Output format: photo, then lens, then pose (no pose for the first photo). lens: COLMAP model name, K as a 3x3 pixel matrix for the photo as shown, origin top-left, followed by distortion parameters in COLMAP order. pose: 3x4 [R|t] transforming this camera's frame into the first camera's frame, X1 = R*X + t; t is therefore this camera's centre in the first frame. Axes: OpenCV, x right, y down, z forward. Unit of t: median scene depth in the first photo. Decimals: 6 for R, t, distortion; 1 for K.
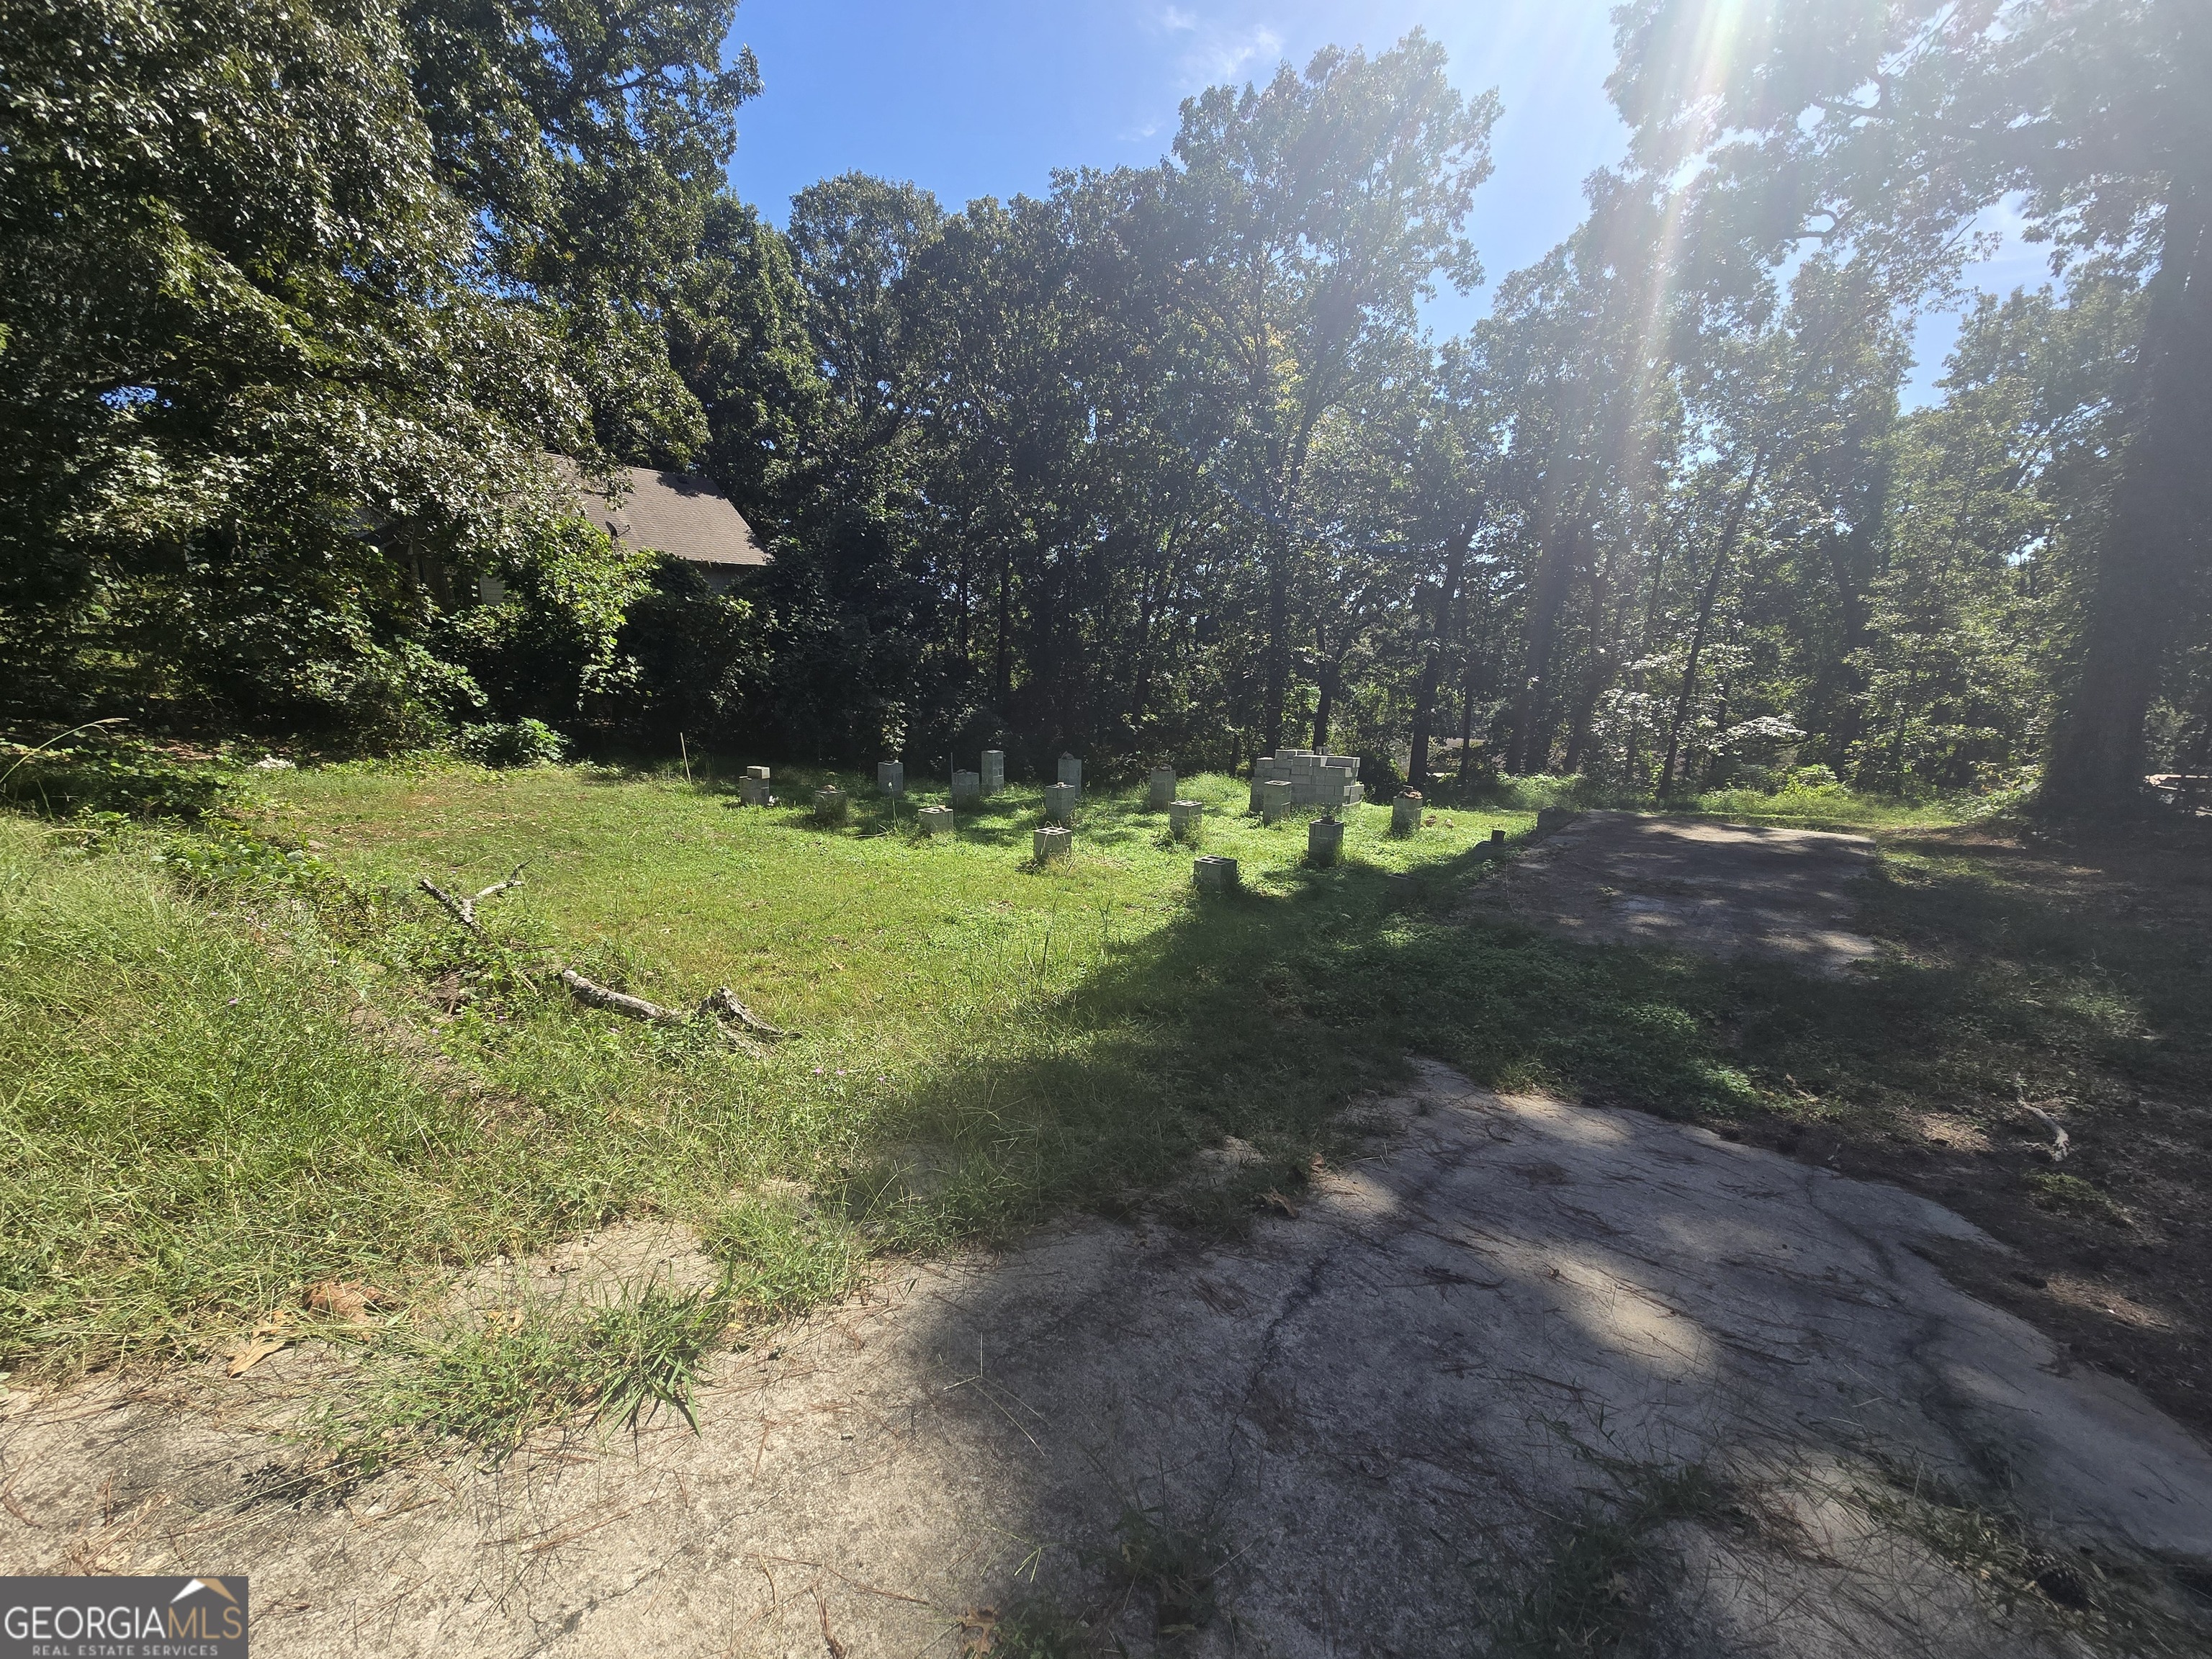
lens RADIAL K [[908.3, 0, 1109.1], [0, 908.3, 843.9], [0, 0, 1]] dist [-0.000131, -0.001098]
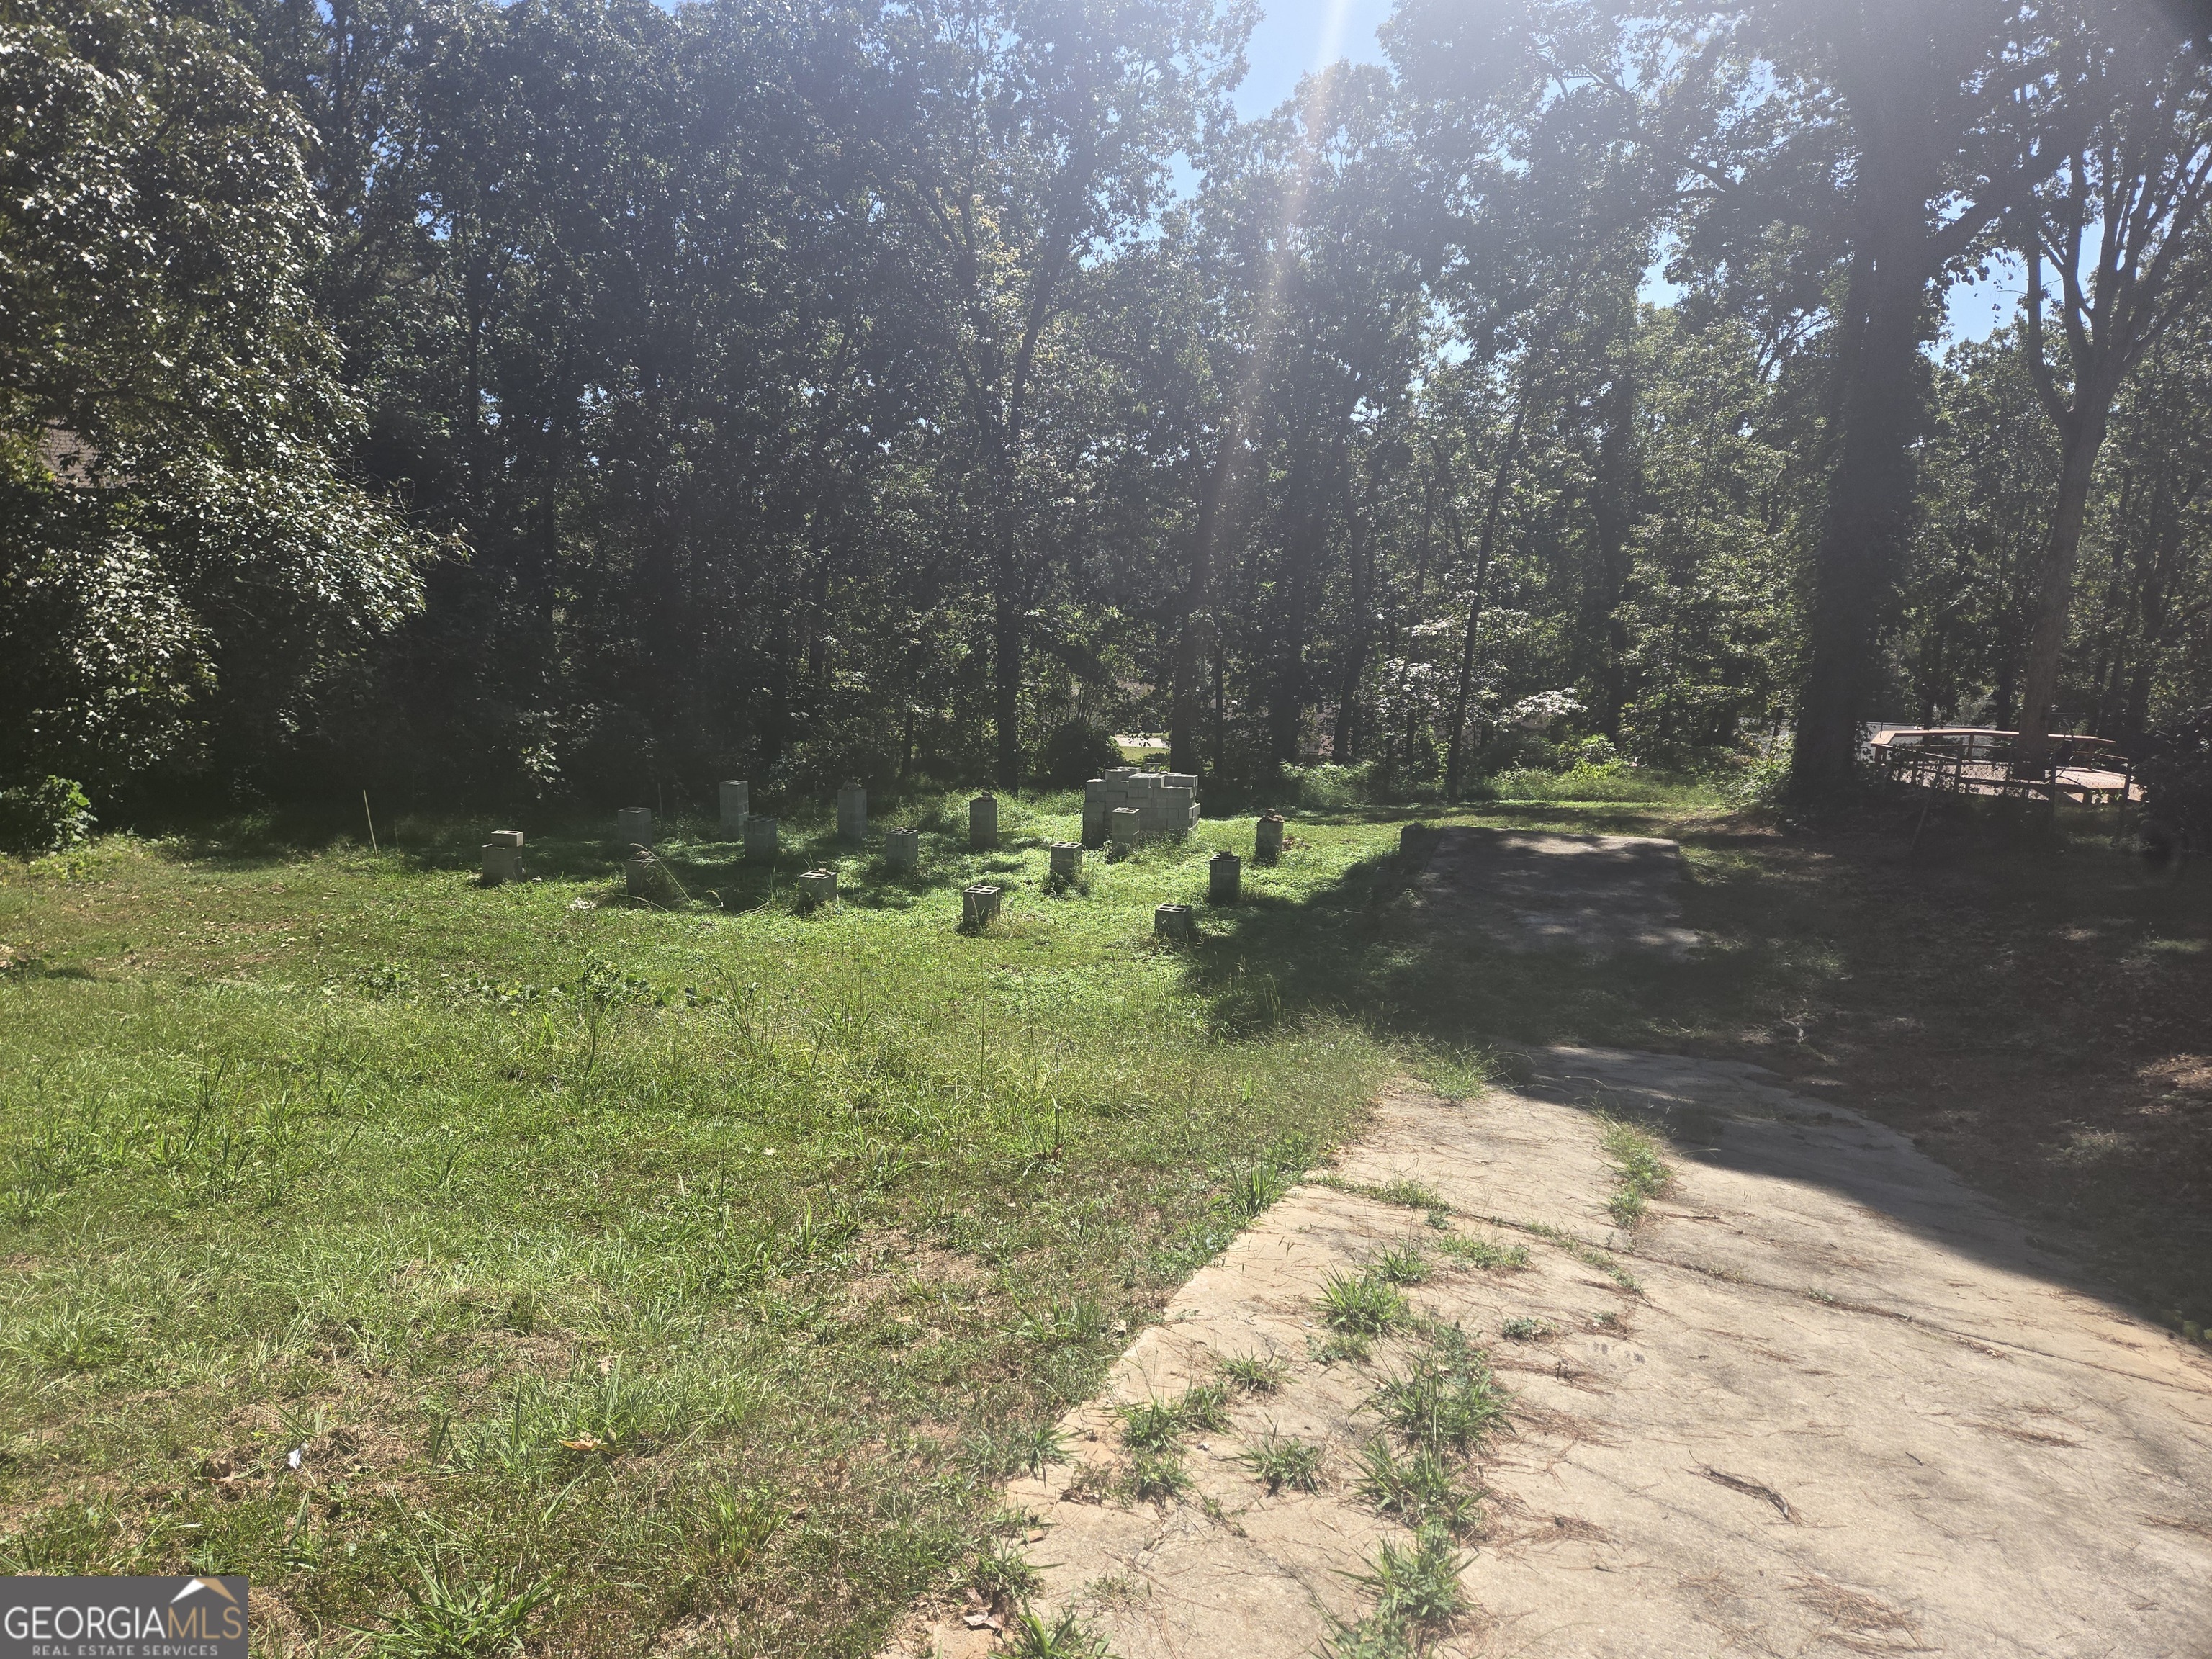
lens RADIAL K [[1469.8, 0, 1096.7], [0, 1469.8, 828.7], [0, 0, 1]] dist [0.078220, -0.068603]
pose [[0.935662, -0.065801, 0.346709, -0.422283], [0.070380, 0.997520, -0.000618, -0.060838], [-0.345809, 0.024979, 0.937972, -0.435030]]
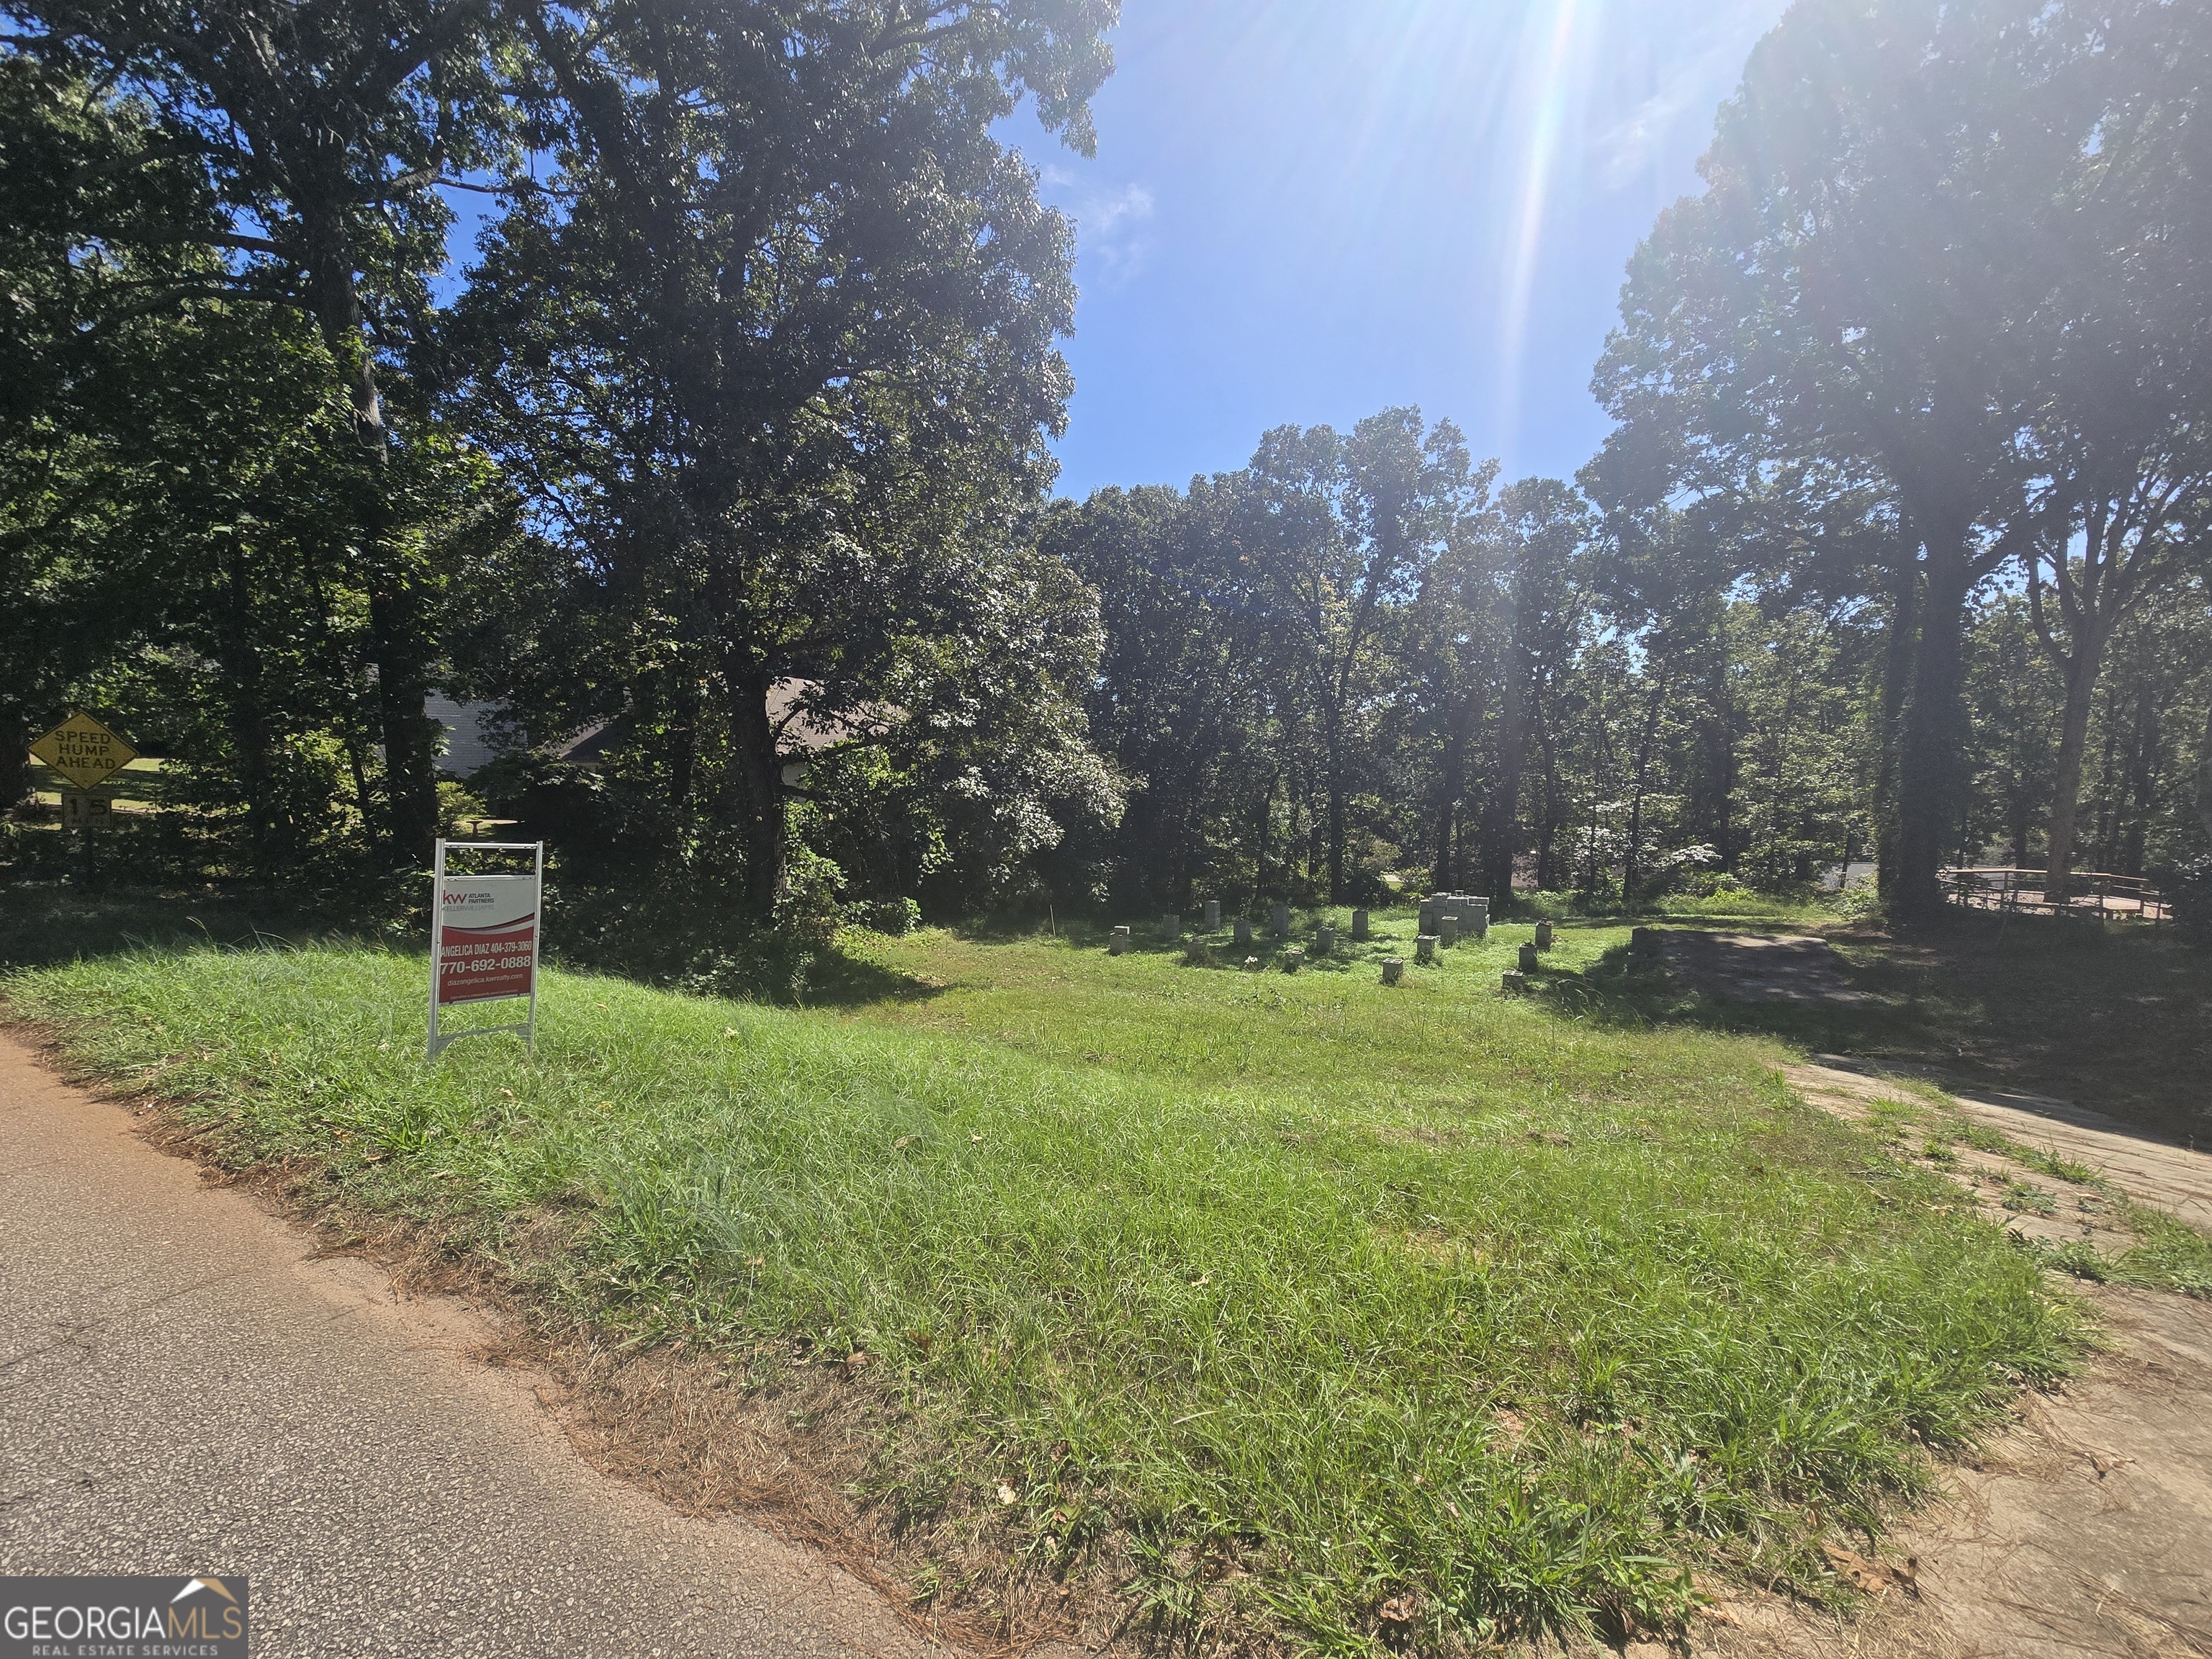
lens RADIAL K [[908.3, 0, 1100.8], [0, 908.3, 844.7], [0, 0, 1]] dist [-0.000131, -0.001098]
pose [[0.991716, -0.043913, 0.120714, -0.720115], [0.057389, 0.992215, -0.110527, -0.066600], [-0.114921, 0.116539, 0.986515, -0.585972]]
